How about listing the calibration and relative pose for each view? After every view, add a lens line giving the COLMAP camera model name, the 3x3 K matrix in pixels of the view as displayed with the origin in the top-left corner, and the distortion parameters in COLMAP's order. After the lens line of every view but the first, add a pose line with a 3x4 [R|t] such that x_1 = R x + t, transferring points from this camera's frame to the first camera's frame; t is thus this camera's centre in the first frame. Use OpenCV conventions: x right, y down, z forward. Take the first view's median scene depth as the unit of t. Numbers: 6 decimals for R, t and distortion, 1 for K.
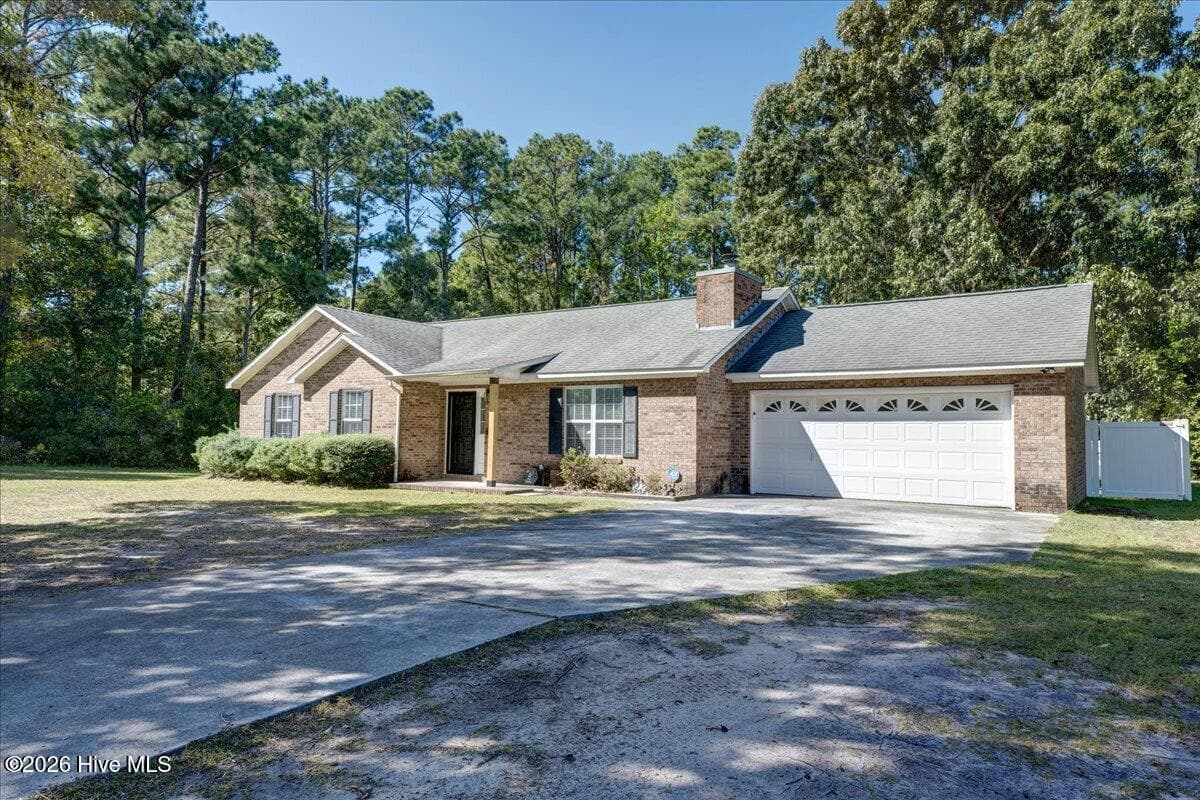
lens RADIAL K [[770.1, 0, 600.0], [0, 770.1, 400.0], [0, 0, 1]] dist [0.057184, 0.004252]
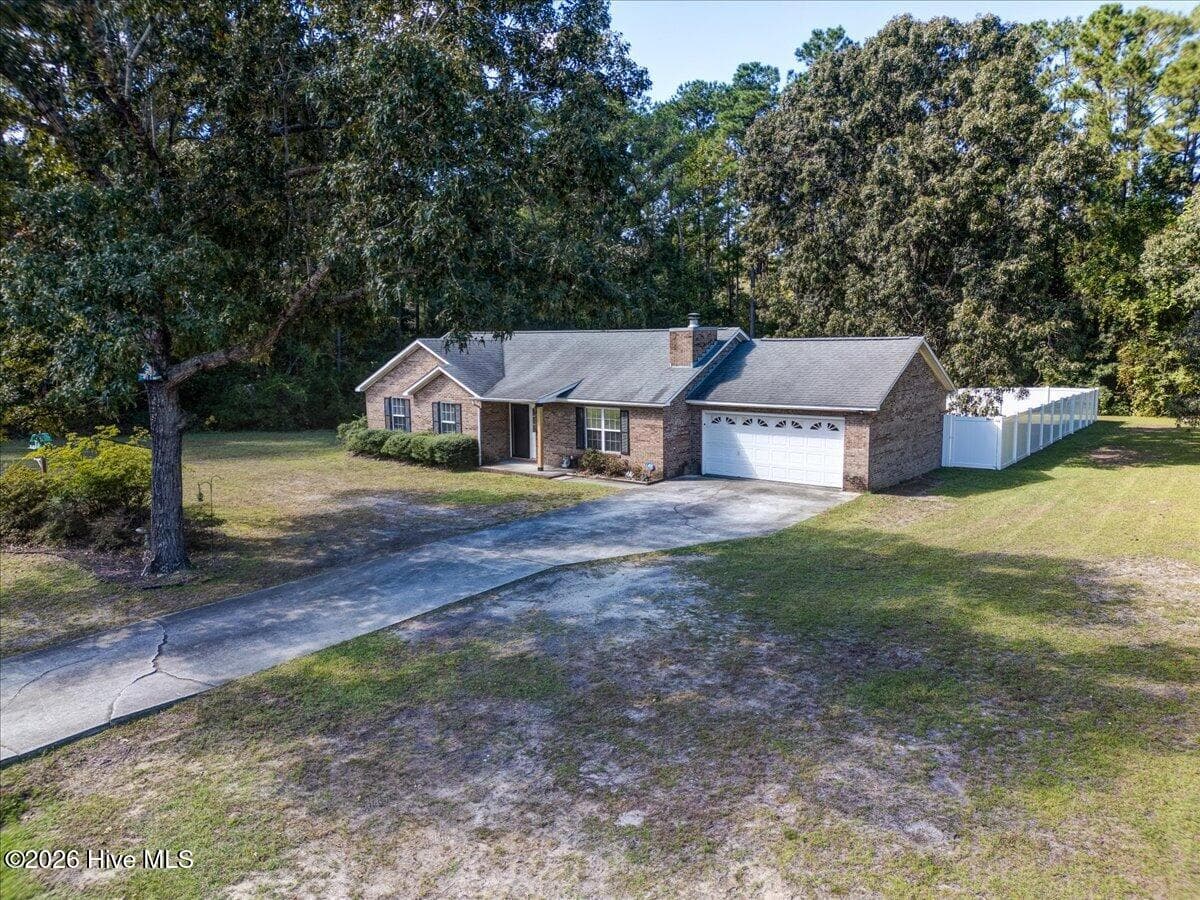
lens RADIAL K [[835.7, 0, 601.7], [0, 835.7, 445.5], [0, 0, 1]] dist [0.115446, -0.152162]
pose [[0.996425, -0.014828, -0.083165, 0.126399], [0.029396, 0.983809, 0.176791, -0.235561], [0.079197, -0.178604, 0.980729, -0.658780]]
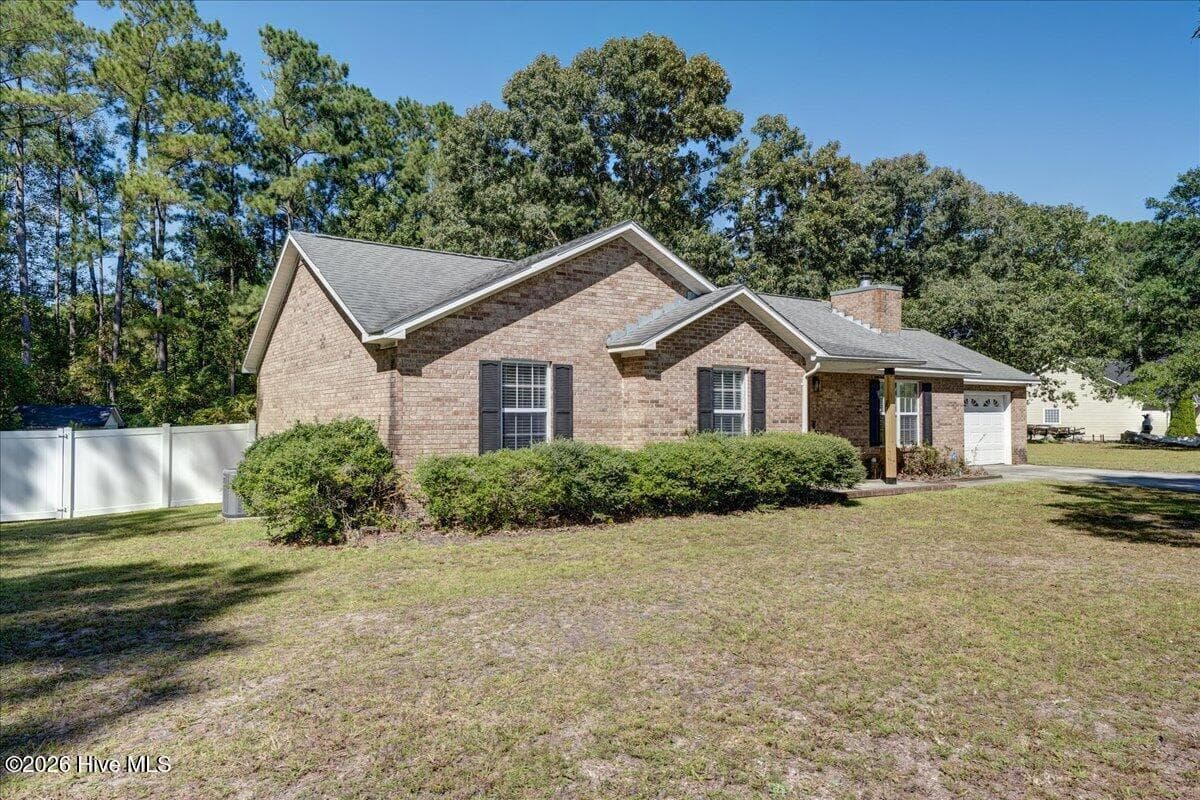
lens RADIAL K [[770.1, 0, 600.0], [0, 770.1, 400.0], [0, 0, 1]] dist [0.057184, 0.004252]
pose [[0.372338, 0.009325, 0.928050, -1.124720], [-0.037802, 0.999272, 0.005125, 0.018376], [-0.927327, -0.036990, 0.372420, 0.957829]]
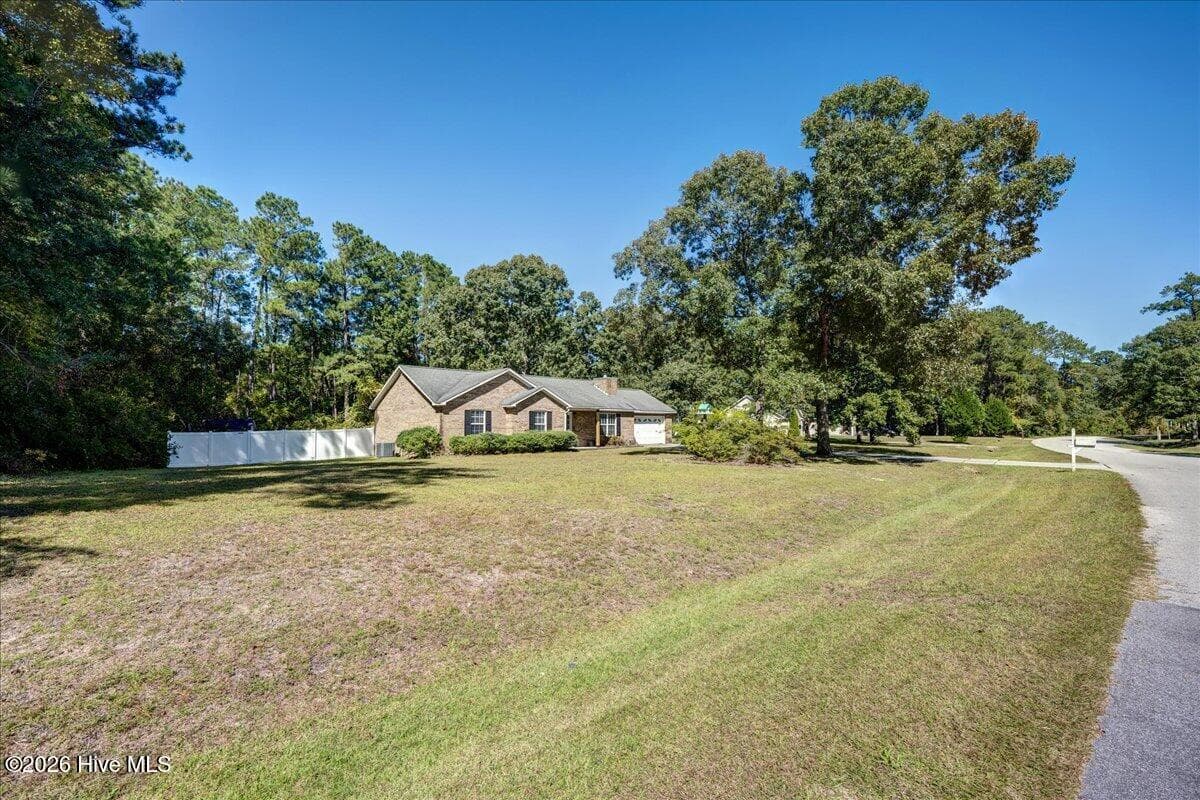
lens RADIAL K [[536.1, 0, 600.0], [0, 536.1, 400.0], [0, 0, 1]] dist [0.010368, 0.000049]
pose [[0.233412, 0.034358, 0.971771, -2.048068], [-0.041762, 0.998808, -0.025284, -0.014073], [-0.971481, -0.034681, 0.234568, 0.515430]]
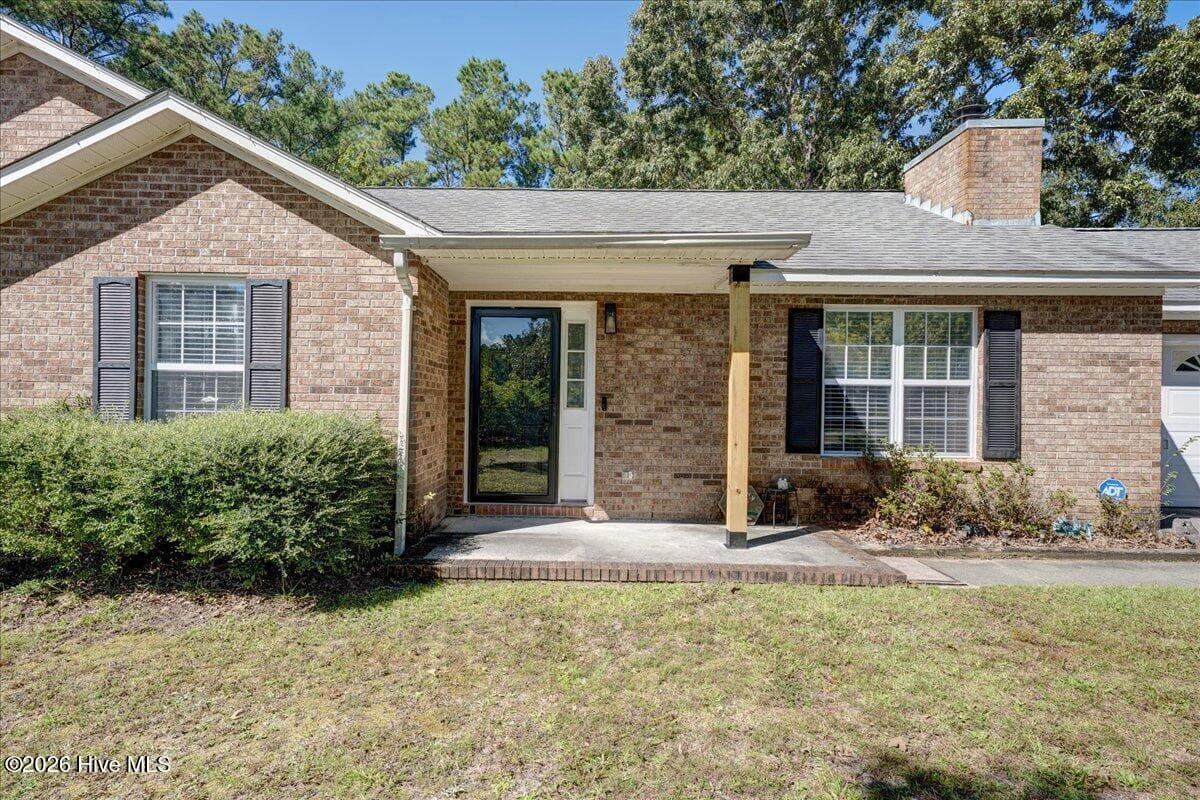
lens RADIAL K [[628.5, 0, 575.6], [0, 628.5, 400.9], [0, 0, 1]] dist [0.026350, 0.000858]
pose [[0.837496, -0.002118, 0.546439, -0.374262], [-0.026926, 0.998618, 0.045138, 0.026202], [-0.545779, -0.052516, 0.836282, 0.763892]]
